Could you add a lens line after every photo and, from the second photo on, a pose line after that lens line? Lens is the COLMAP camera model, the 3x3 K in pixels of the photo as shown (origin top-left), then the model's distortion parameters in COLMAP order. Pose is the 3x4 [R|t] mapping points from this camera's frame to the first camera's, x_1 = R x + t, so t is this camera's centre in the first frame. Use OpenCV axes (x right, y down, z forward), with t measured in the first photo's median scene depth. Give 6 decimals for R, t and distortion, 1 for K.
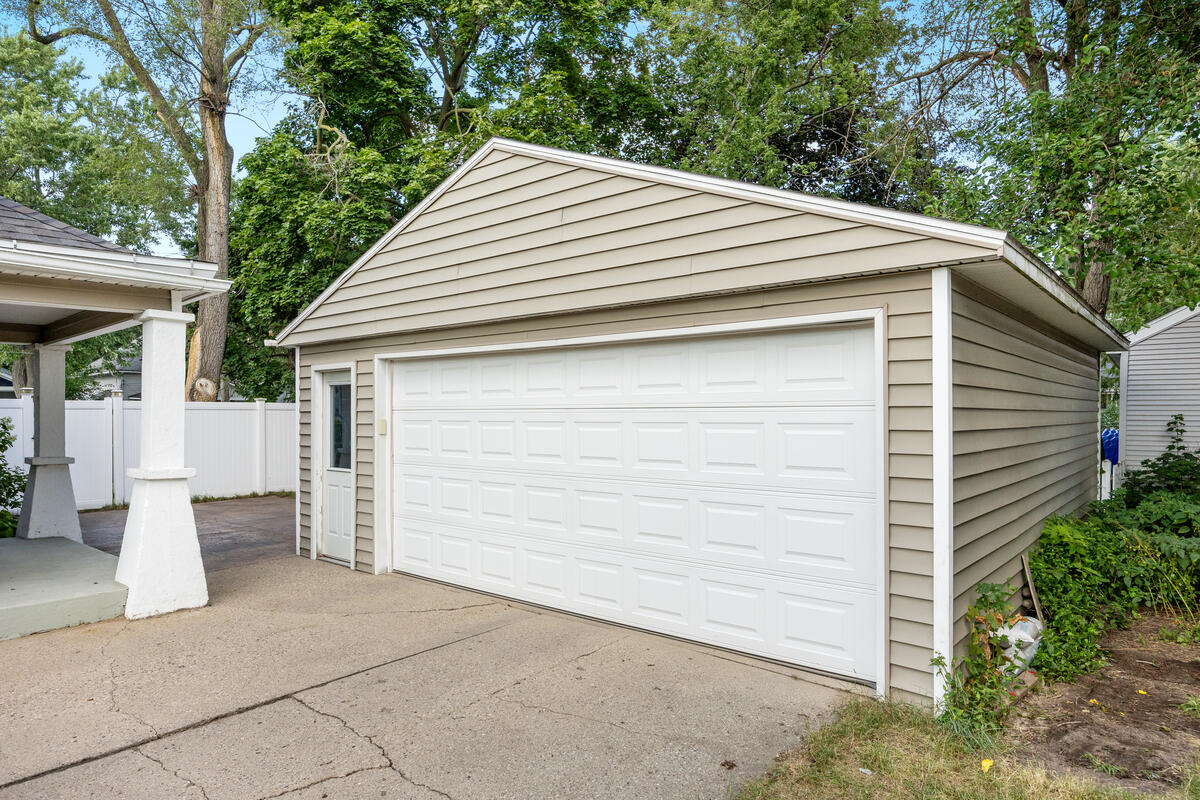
lens RADIAL K [[726.0, 0, 599.0], [0, 726.0, 429.2], [0, 0, 1]] dist [0.000560, -0.001386]
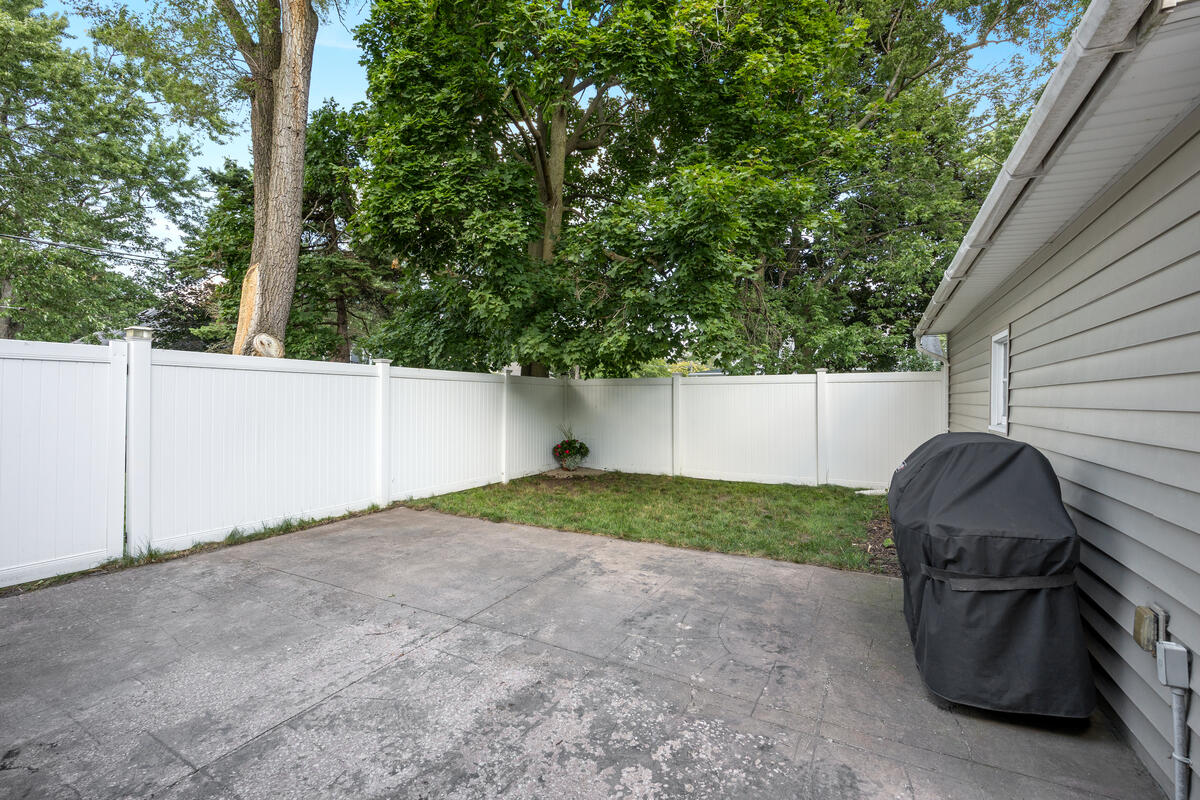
lens RADIAL K [[502.1, 0, 600.0], [0, 502.1, 400.0], [0, 0, 1]] dist [0.000169, 0.000438]
pose [[0.979153, 0.007707, 0.202980, -0.372026], [-0.003539, 0.999776, -0.020888, 0.003097], [-0.203095, 0.019734, 0.978960, 0.525711]]
